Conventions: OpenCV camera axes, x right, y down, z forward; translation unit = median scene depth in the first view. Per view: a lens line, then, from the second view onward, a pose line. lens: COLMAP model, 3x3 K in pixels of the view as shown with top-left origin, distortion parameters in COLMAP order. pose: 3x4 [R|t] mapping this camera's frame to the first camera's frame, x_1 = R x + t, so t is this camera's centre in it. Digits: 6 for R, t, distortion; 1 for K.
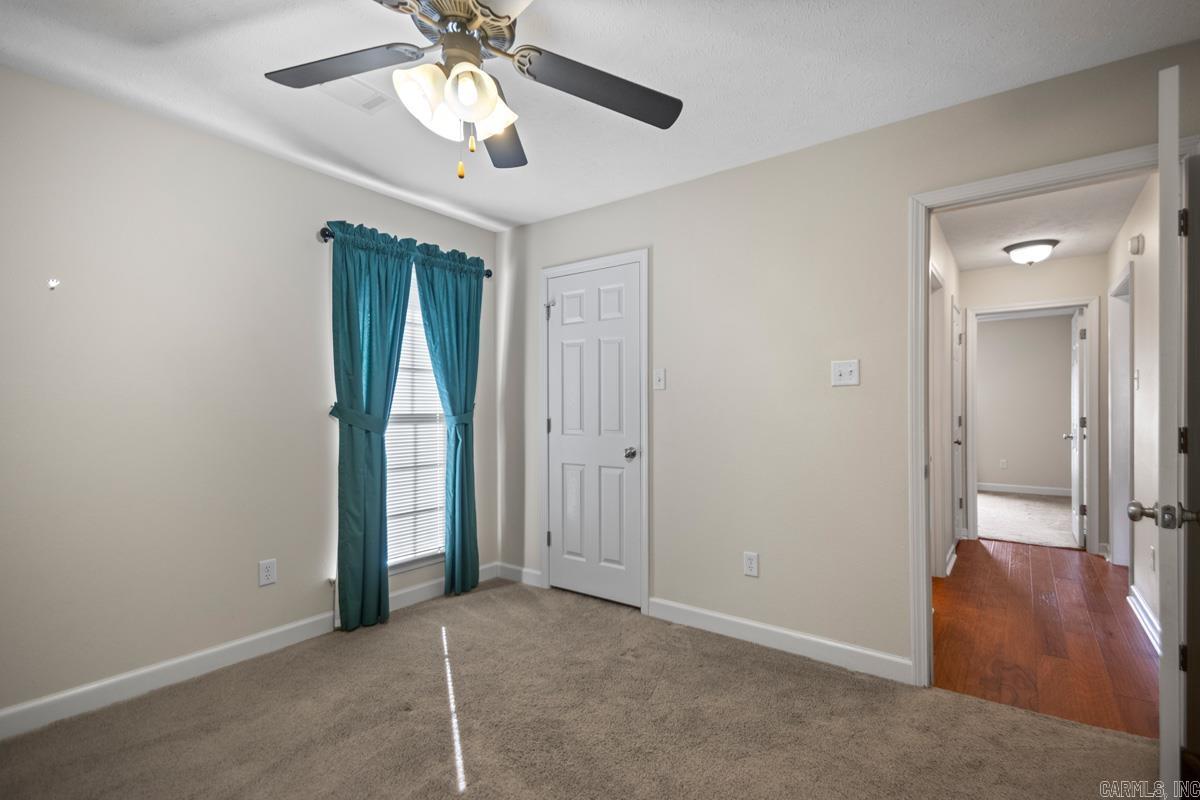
lens RADIAL K [[551.0, 0, 615.6], [0, 551.0, 402.2], [0, 0, 1]] dist [0.016226, -0.017200]
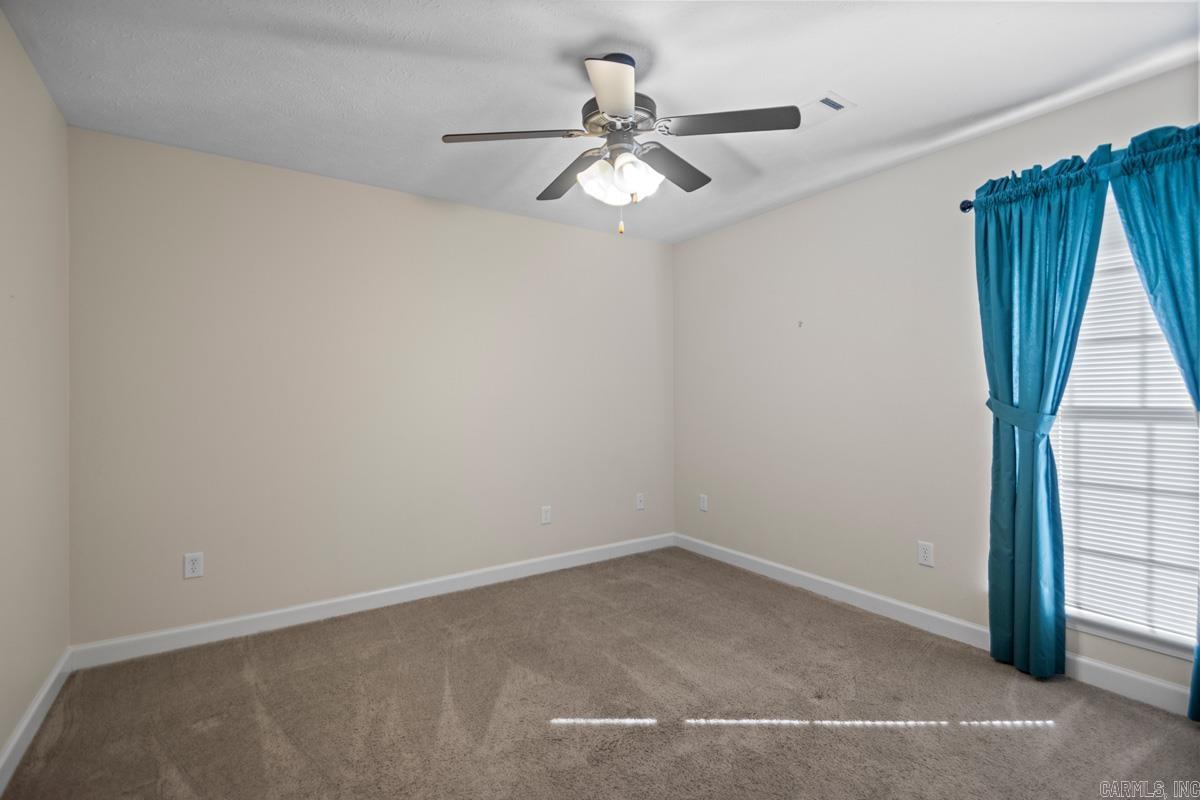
lens RADIAL K [[551.0, 0, 615.6], [0, 551.0, 402.2], [0, 0, 1]] dist [0.016226, -0.017200]
pose [[-0.348790, 0.005257, -0.937186, 0.493495], [0.007425, 0.999968, 0.002846, 0.010628], [0.937171, -0.005966, -0.348818, 0.719895]]
